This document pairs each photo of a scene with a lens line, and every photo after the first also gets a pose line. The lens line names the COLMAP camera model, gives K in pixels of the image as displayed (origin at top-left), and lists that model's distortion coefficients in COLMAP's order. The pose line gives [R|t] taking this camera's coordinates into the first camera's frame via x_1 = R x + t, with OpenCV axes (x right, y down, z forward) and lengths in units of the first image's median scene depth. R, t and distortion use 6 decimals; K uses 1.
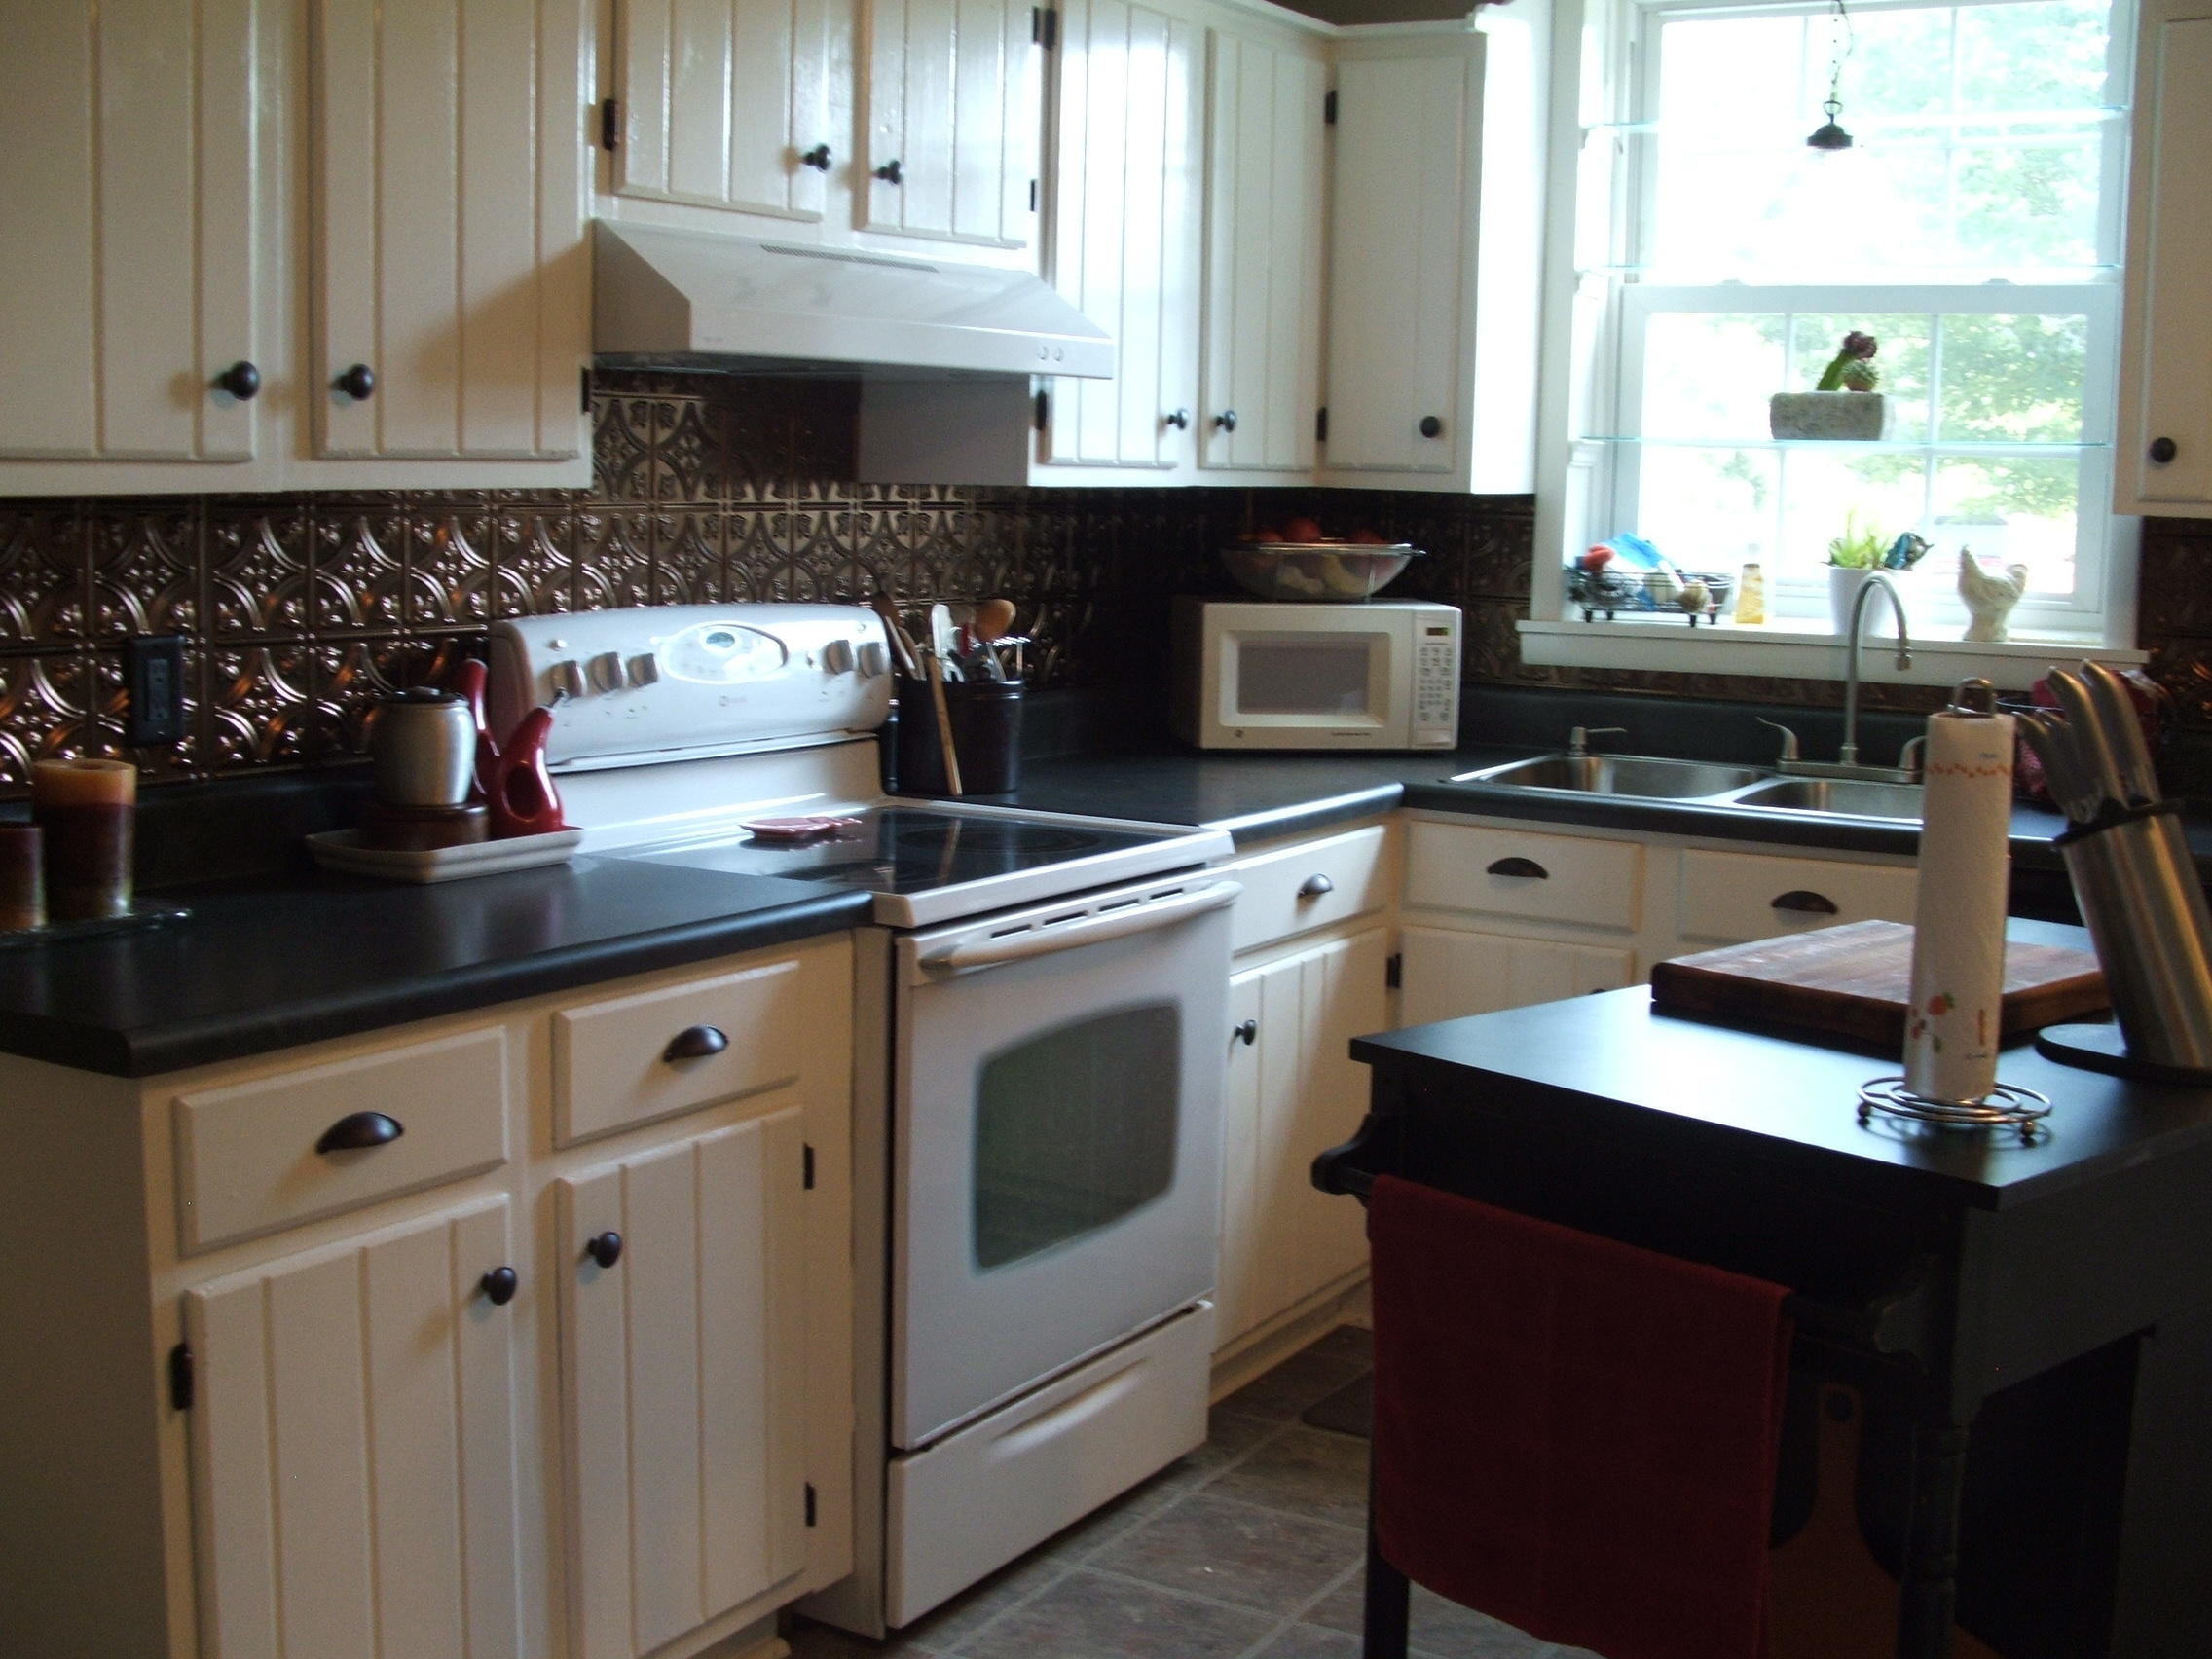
lens RADIAL K [[2707.5, 0, 1106.0], [0, 2707.5, 829.5], [0, 0, 1]] dist [-0.194937, 0.040331]
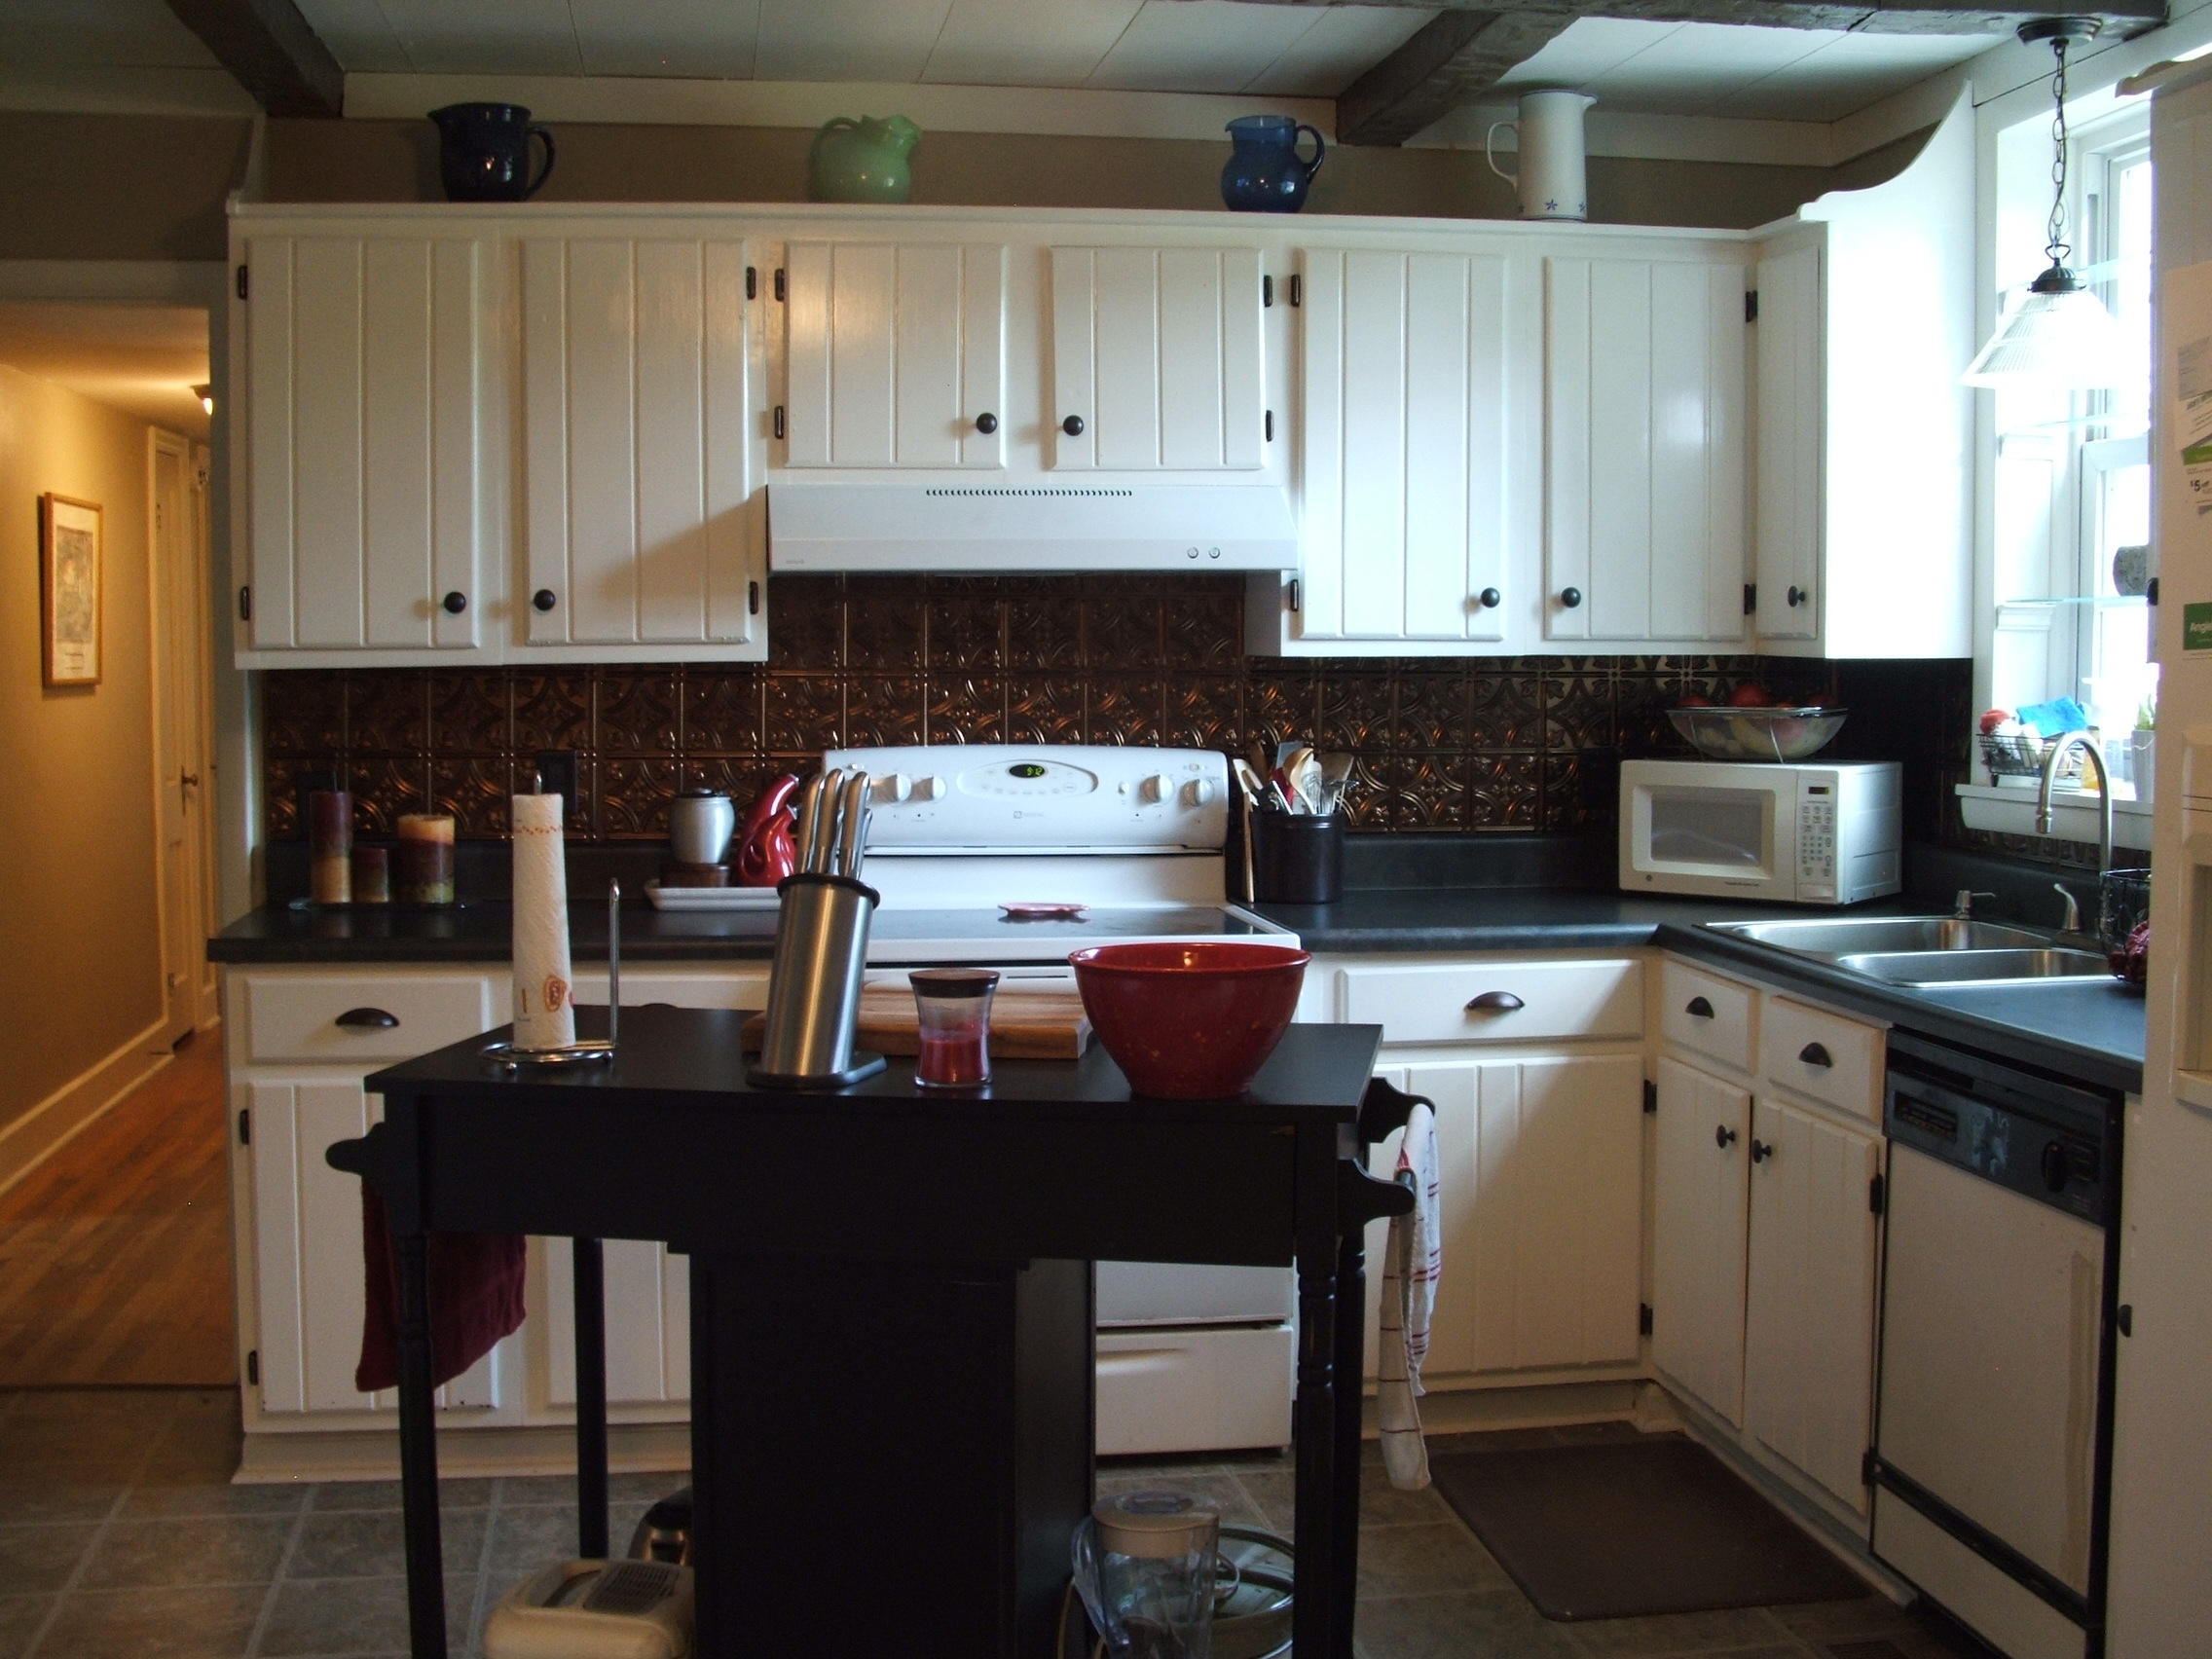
lens RADIAL K [[2707.5, 0, 1106.0], [0, 2707.5, 829.5], [0, 0, 1]] dist [-0.194937, 0.040331]
pose [[0.613925, 0.032731, -0.788685, 0.897250], [-0.089692, 0.995562, -0.028502, -0.004507], [0.784252, 0.088237, 0.614136, 0.169871]]
